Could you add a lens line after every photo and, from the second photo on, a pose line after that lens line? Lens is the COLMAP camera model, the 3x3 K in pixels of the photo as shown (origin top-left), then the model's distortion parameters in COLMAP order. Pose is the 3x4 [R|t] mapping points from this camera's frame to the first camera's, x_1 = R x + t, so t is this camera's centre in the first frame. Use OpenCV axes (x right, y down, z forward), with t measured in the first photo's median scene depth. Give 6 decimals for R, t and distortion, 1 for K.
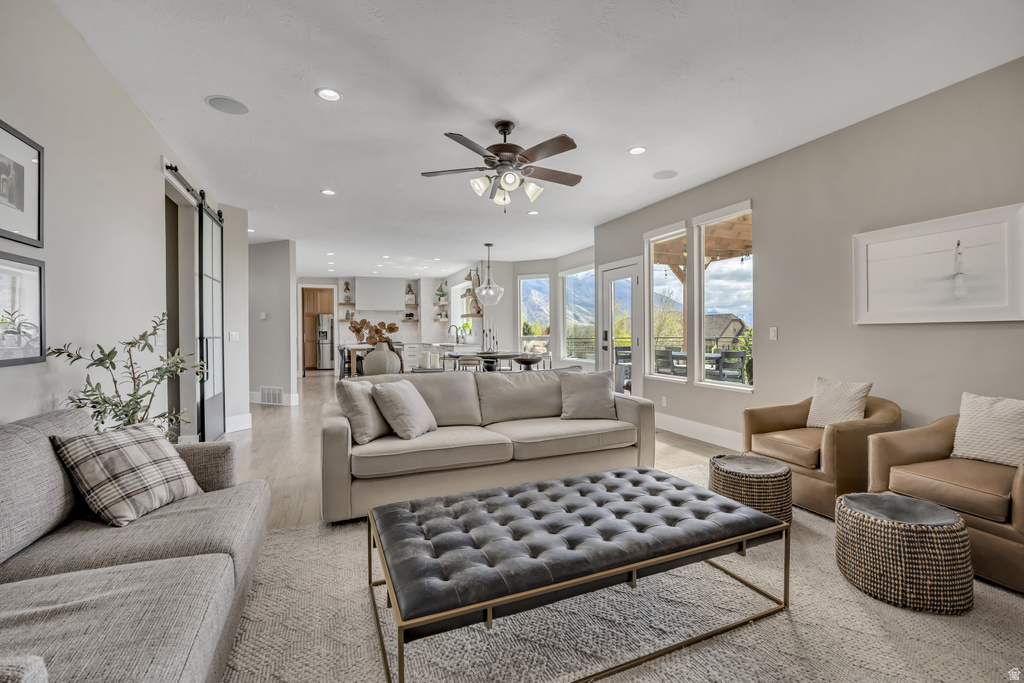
lens RADIAL K [[467.0, 0, 505.9], [0, 467.0, 337.2], [0, 0, 1]] dist [-0.010037, 0.000787]
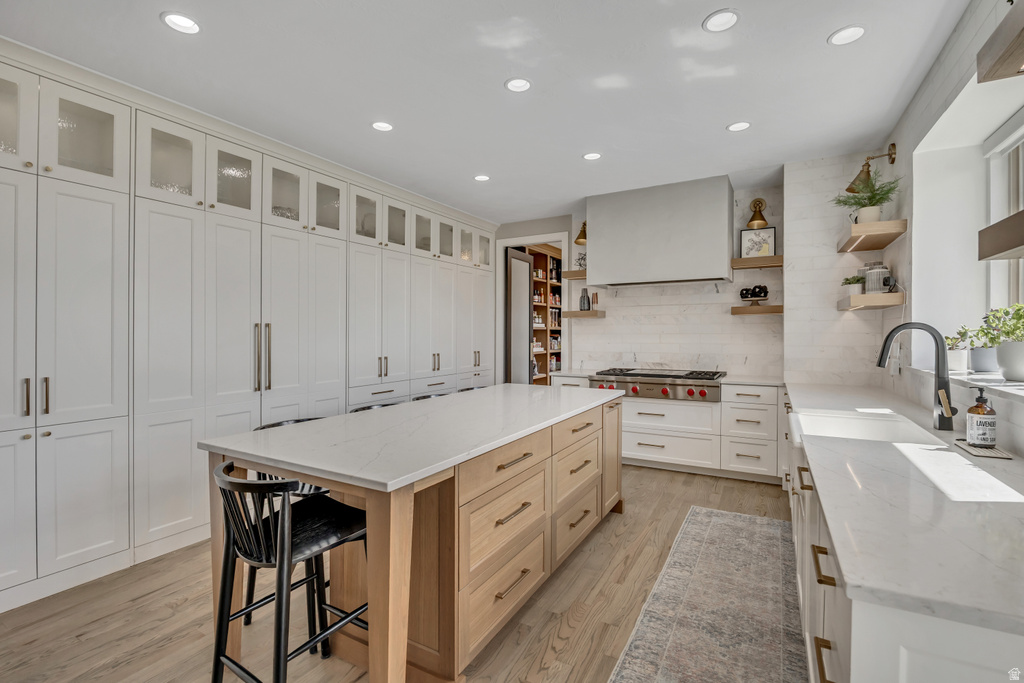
lens RADIAL K [[467.0, 0, 510.3], [0, 467.0, 335.4], [0, 0, 1]] dist [-0.010037, 0.000787]
pose [[0.629089, 0.010547, -0.777262, -0.064173], [-0.011085, 0.999928, 0.004596, -0.018033], [0.777254, 0.005725, 0.629160, 0.693903]]
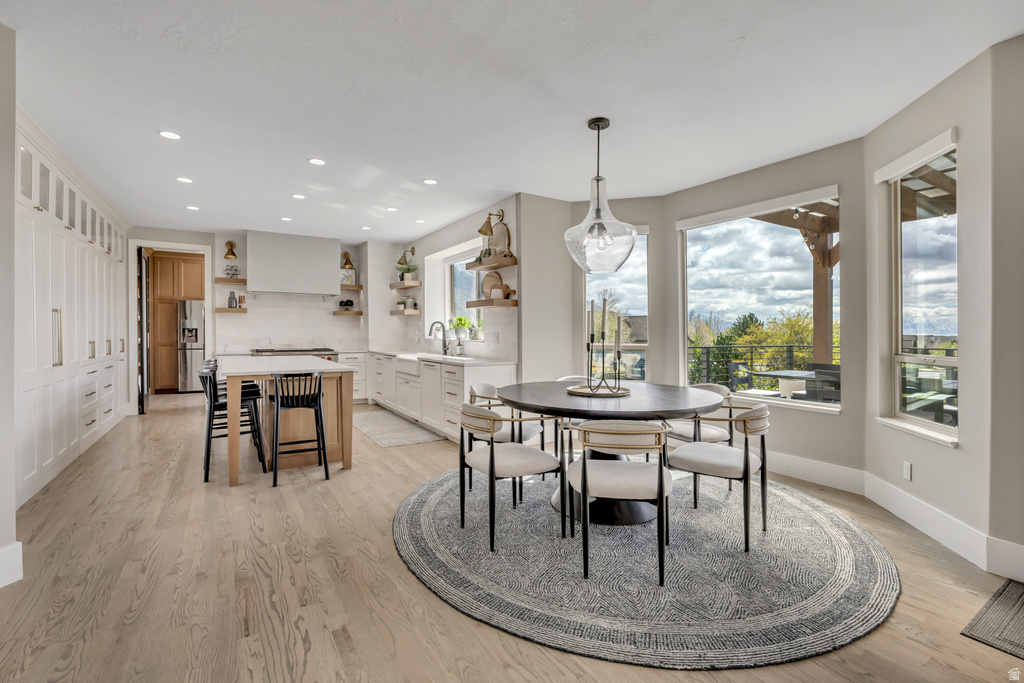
lens RADIAL K [[467.0, 0, 512.9], [0, 467.0, 335.7], [0, 0, 1]] dist [-0.010037, 0.000787]
pose [[0.981141, 0.010655, 0.193002, -0.117080], [-0.010634, 0.999943, -0.001144, -0.008161], [-0.193003, -0.000930, 0.981198, 0.392183]]
